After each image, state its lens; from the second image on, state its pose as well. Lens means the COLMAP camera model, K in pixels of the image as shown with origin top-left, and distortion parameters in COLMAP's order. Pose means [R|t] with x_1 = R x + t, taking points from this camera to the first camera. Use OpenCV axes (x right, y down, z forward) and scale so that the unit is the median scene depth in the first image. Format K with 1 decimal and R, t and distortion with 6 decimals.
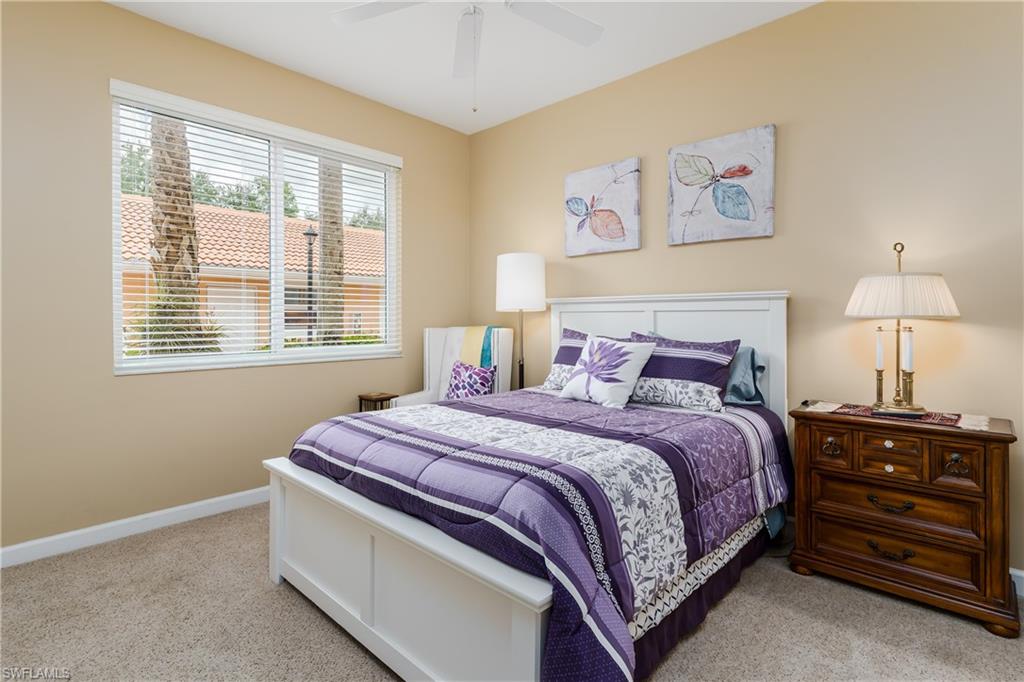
lens RADIAL K [[509.7, 0, 513.5], [0, 509.7, 318.3], [0, 0, 1]] dist [-0.000753, -0.000163]
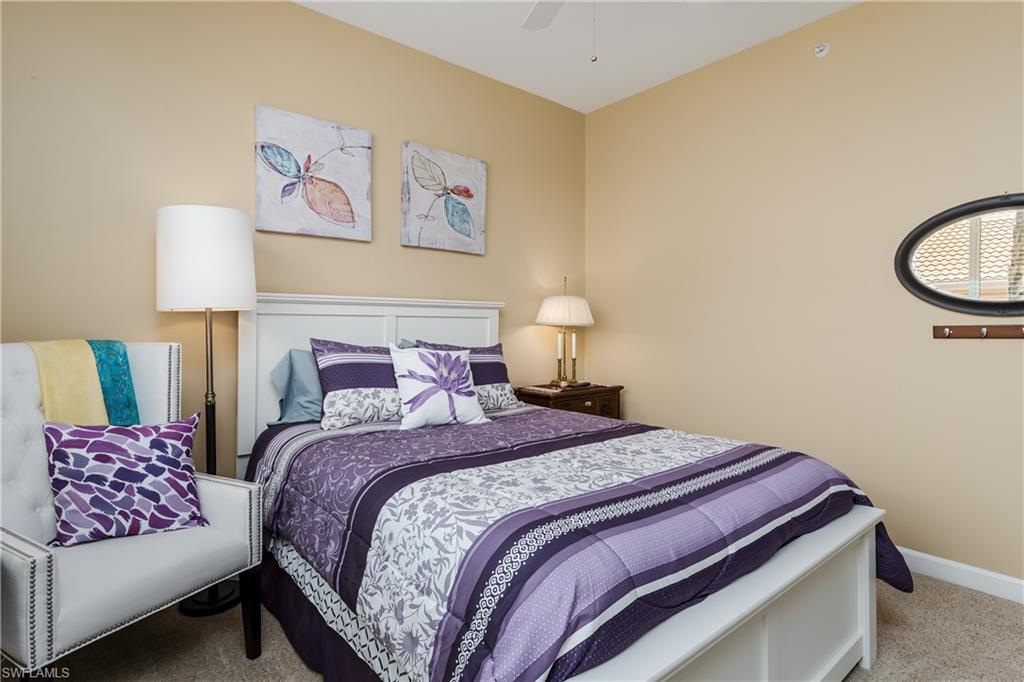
lens RADIAL K [[509.7, 0, 513.5], [0, 509.7, 318.3], [0, 0, 1]] dist [-0.000753, -0.000163]
pose [[0.128326, 0.011239, 0.991668, -0.600129], [-0.005893, 0.999927, -0.010570, -0.001994], [-0.991715, -0.004488, 0.128382, 0.704709]]
